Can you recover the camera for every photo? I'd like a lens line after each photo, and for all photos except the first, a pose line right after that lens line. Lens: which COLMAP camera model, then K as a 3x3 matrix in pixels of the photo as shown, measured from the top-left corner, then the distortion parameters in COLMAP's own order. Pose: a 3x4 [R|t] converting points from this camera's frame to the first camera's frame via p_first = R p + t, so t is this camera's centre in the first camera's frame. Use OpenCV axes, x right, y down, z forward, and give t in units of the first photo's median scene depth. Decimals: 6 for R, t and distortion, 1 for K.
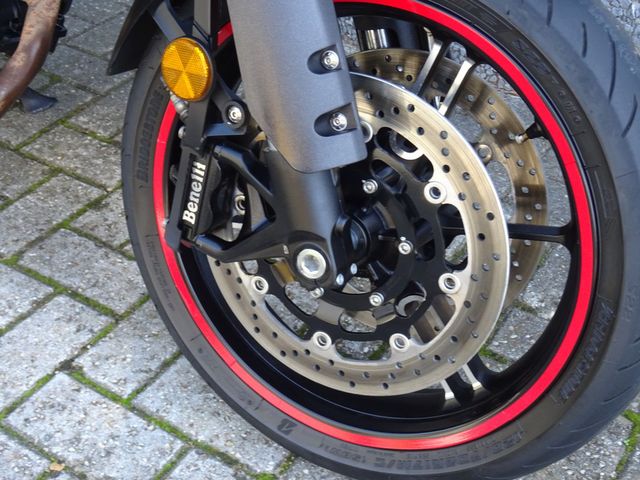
lens RADIAL K [[886.2, 0, 324.6], [0, 886.2, 237.9], [0, 0, 1]] dist [0.023654, 0.000000]
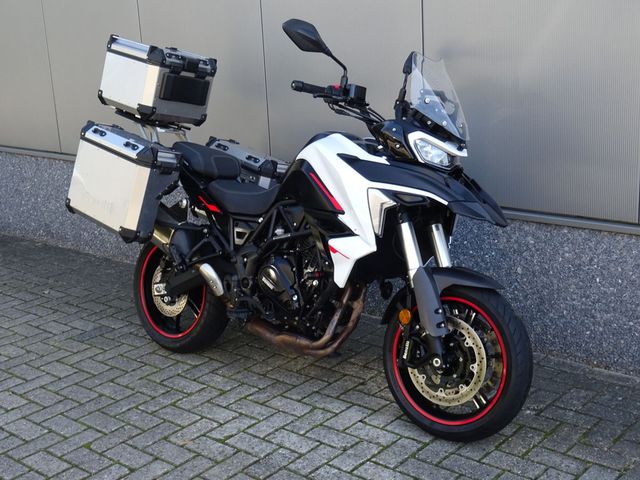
lens RADIAL K [[886.2, 0, 321.2], [0, 886.2, 241.4], [0, 0, 1]] dist [0.023654, 0.000000]
pose [[0.984483, -0.036115, -0.171724, 0.165031], [-0.034802, 0.918972, -0.392785, 1.030539], [0.171995, 0.392666, 0.903455, -2.686534]]
